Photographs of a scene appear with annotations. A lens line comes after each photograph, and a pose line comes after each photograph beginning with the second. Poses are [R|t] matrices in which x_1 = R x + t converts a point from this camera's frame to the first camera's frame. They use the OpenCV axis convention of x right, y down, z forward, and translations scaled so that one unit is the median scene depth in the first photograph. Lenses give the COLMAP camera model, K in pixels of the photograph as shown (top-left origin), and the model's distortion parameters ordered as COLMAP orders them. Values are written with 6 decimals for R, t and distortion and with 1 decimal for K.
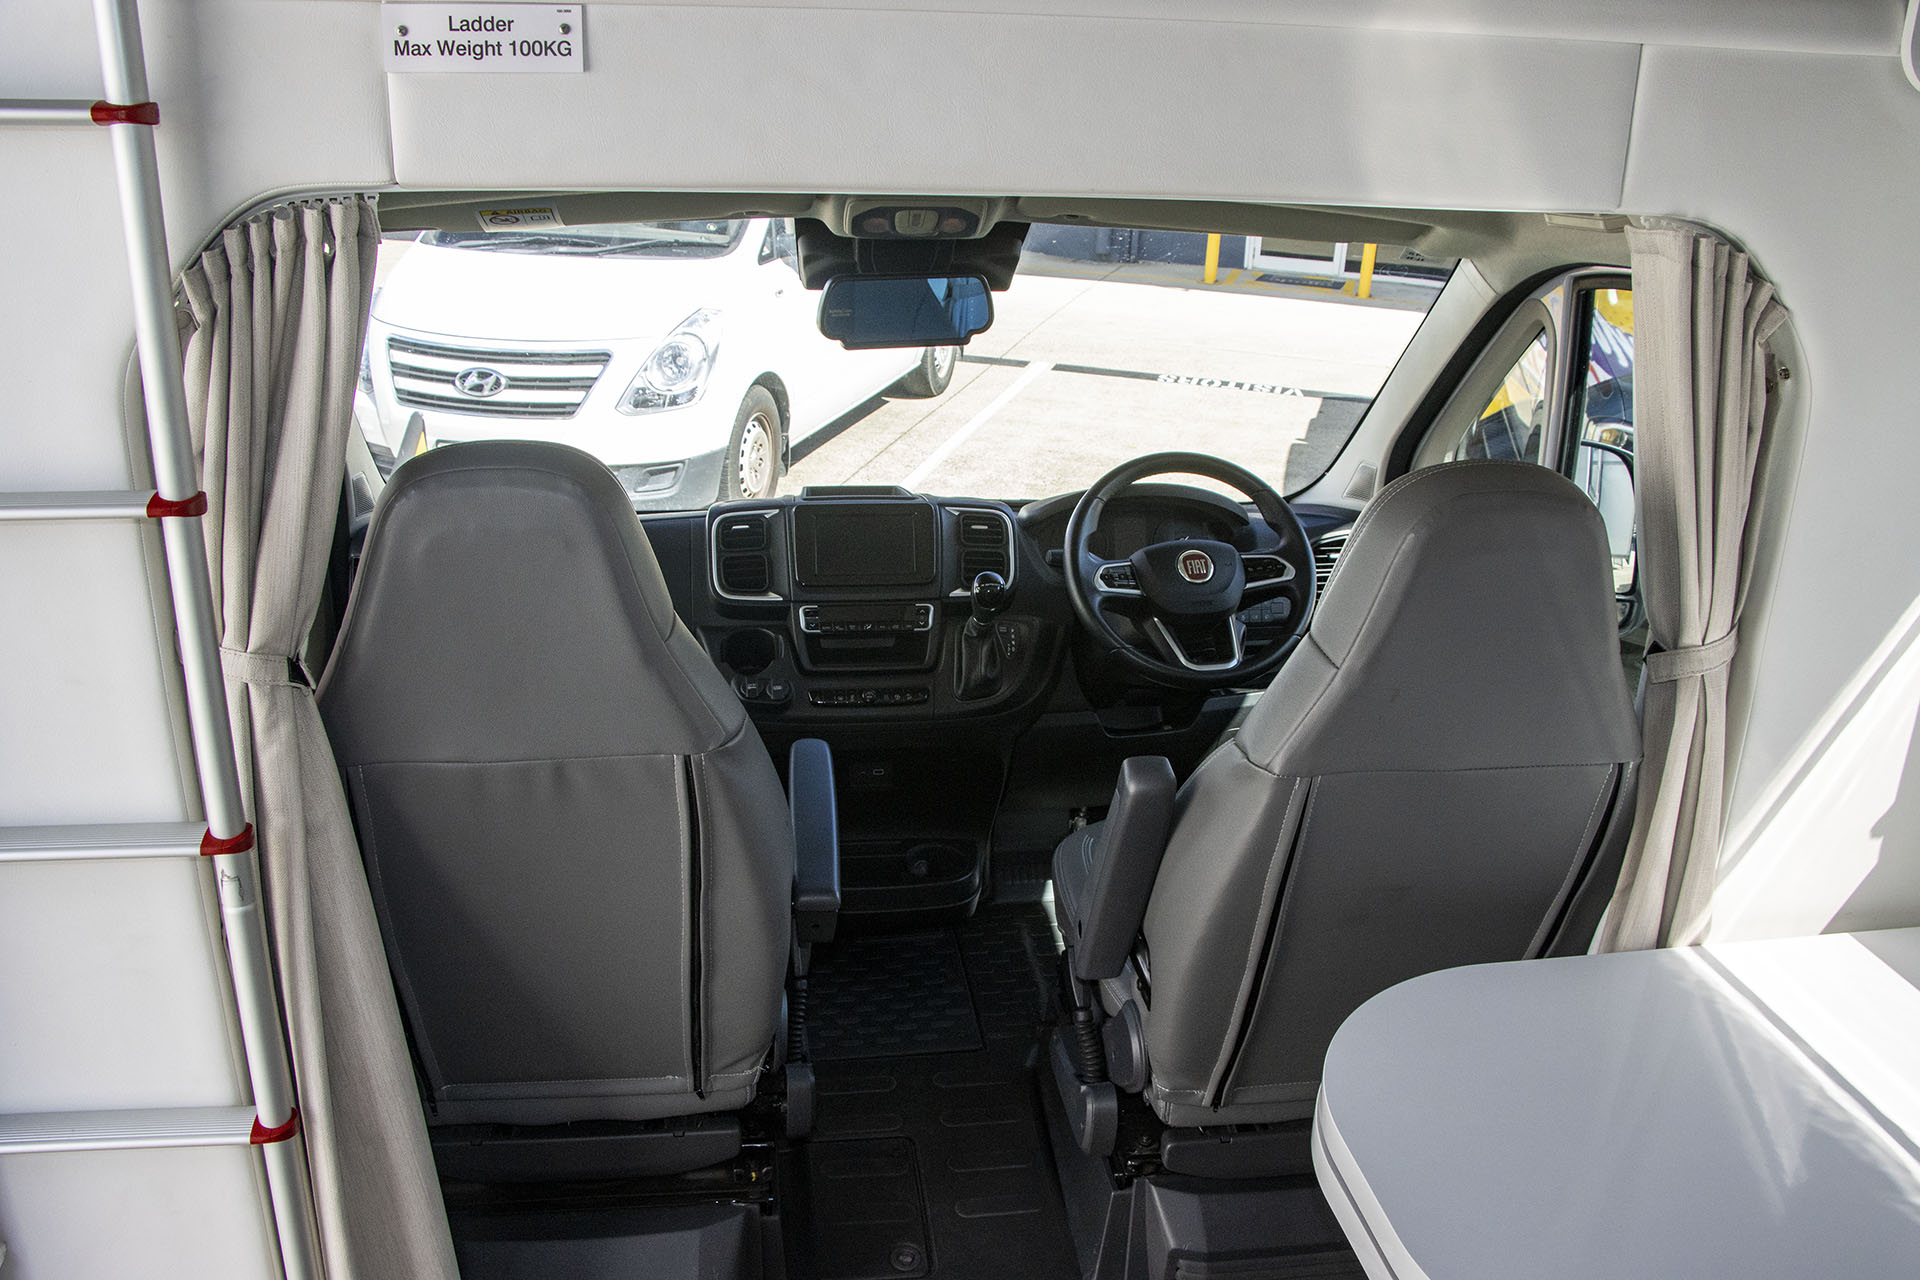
lens RADIAL K [[1594.9, 0, 943.7], [0, 1594.9, 650.5], [0, 0, 1]] dist [-0.182887, 0.122160]
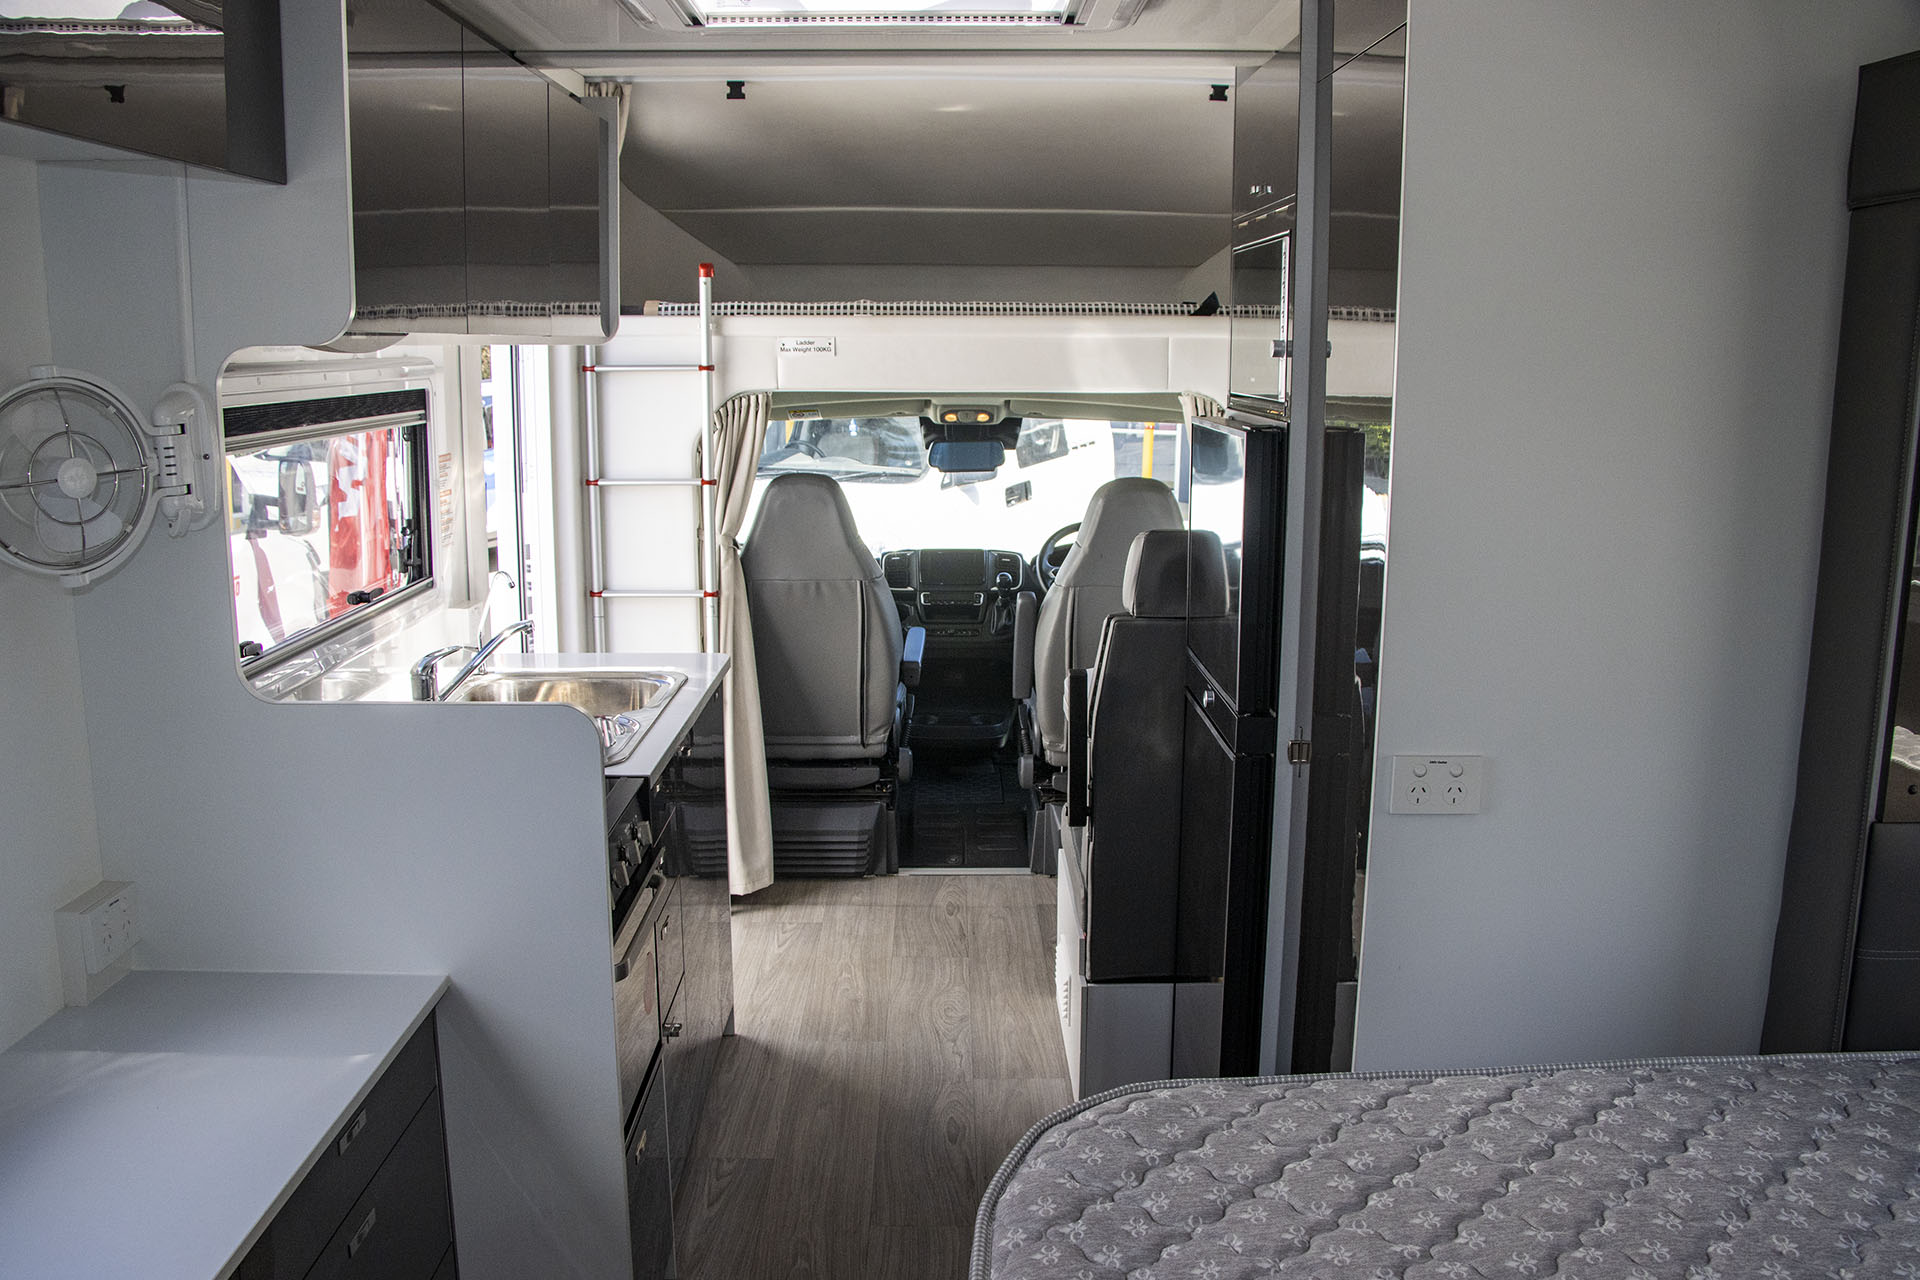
lens RADIAL K [[1594.9, 0, 943.7], [0, 1594.9, 650.5], [0, 0, 1]] dist [-0.182887, 0.122160]
pose [[0.990604, 0.003045, -0.136727, 0.396597], [-0.026676, 0.984850, -0.171342, 0.702286], [0.134134, 0.173380, 0.975678, -1.854933]]
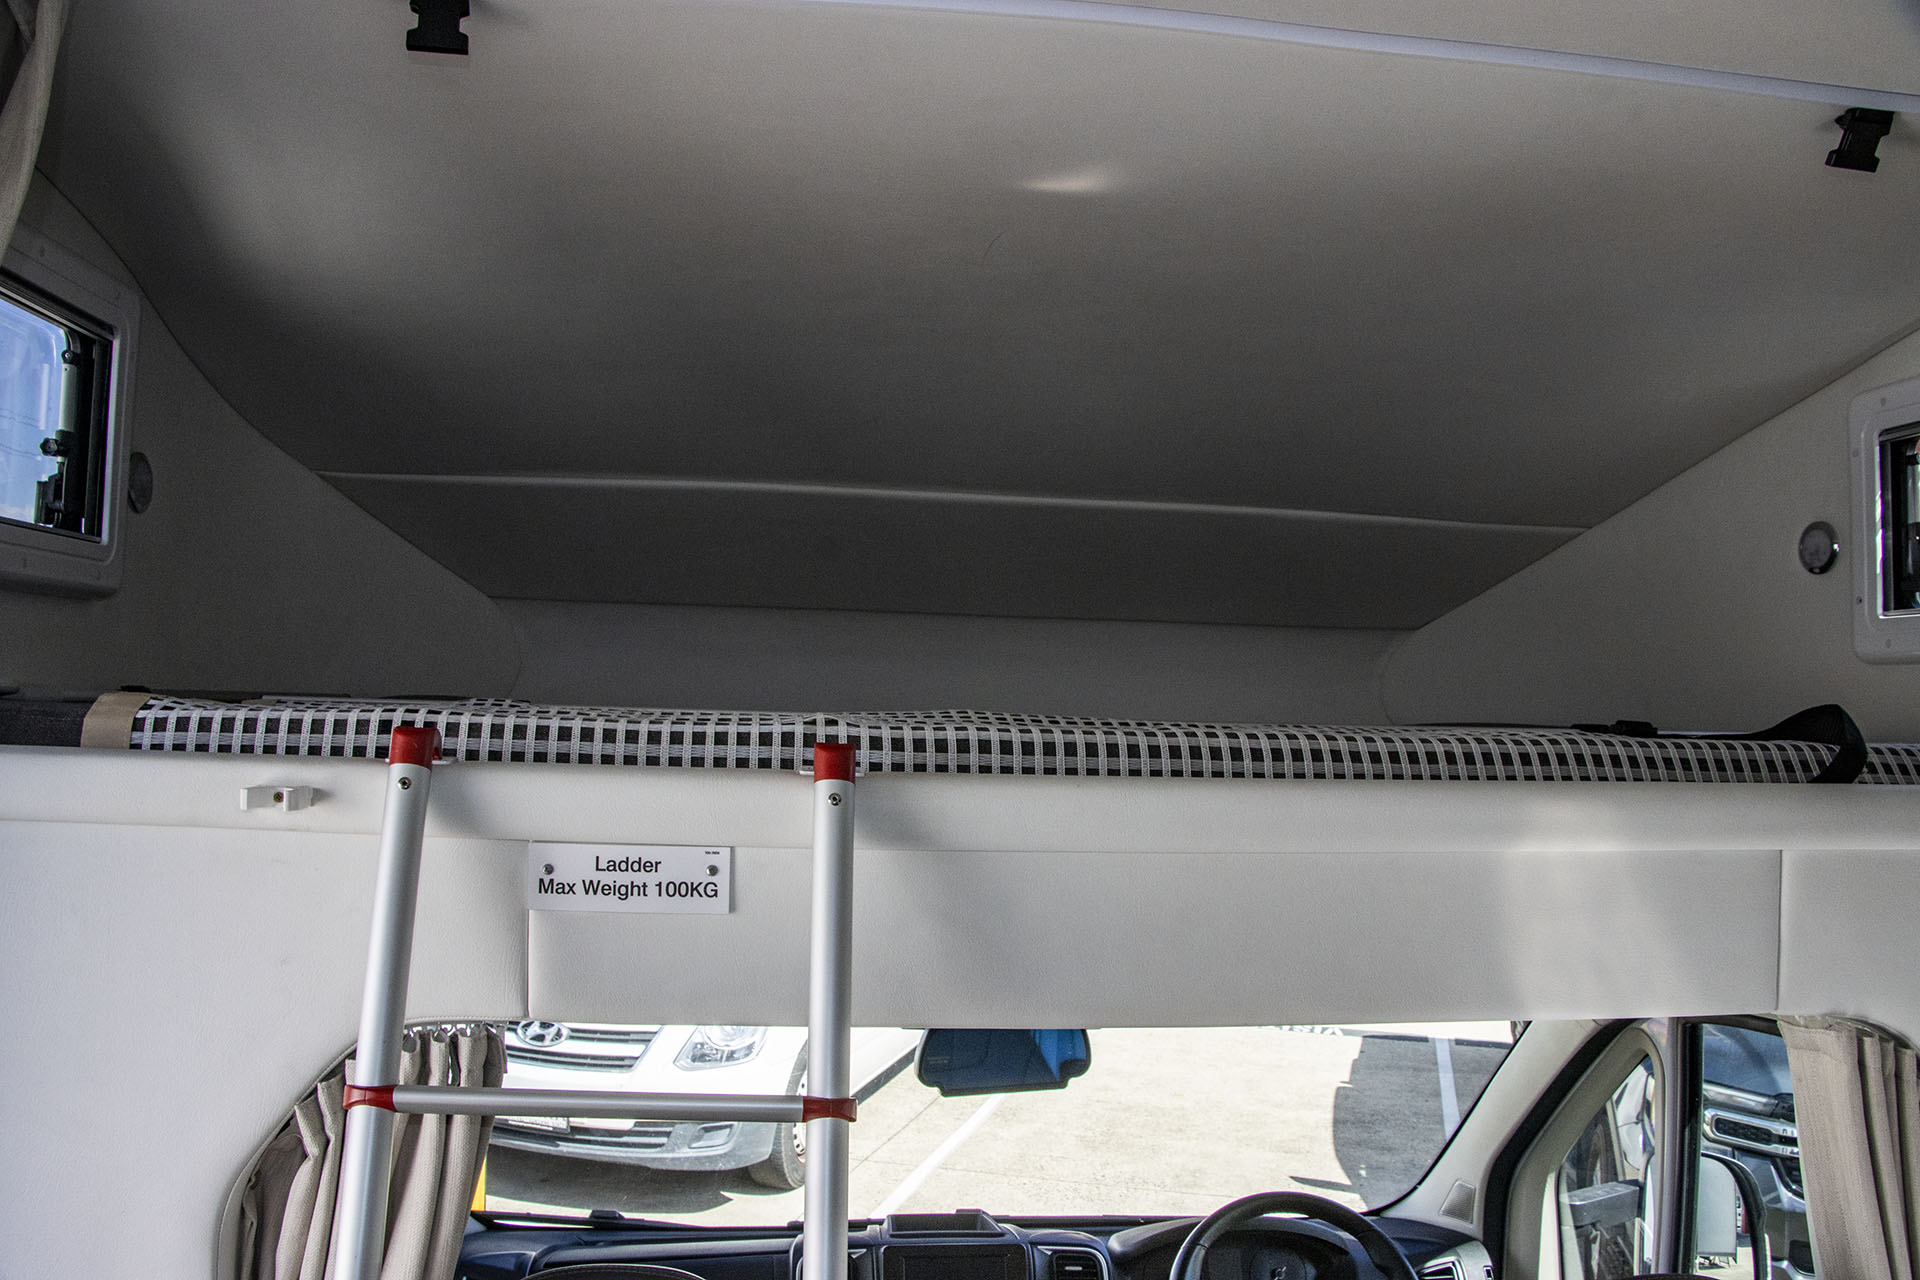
lens RADIAL K [[1527.7, 0, 935.2], [0, 1527.7, 646.8], [0, 0, 1]] dist [-0.175840, 0.109286]
pose [[0.999681, -0.001639, -0.025220, -0.064323], [-0.008166, 0.923427, -0.383686, -0.134492], [0.023918, 0.383770, 0.923119, 0.044110]]
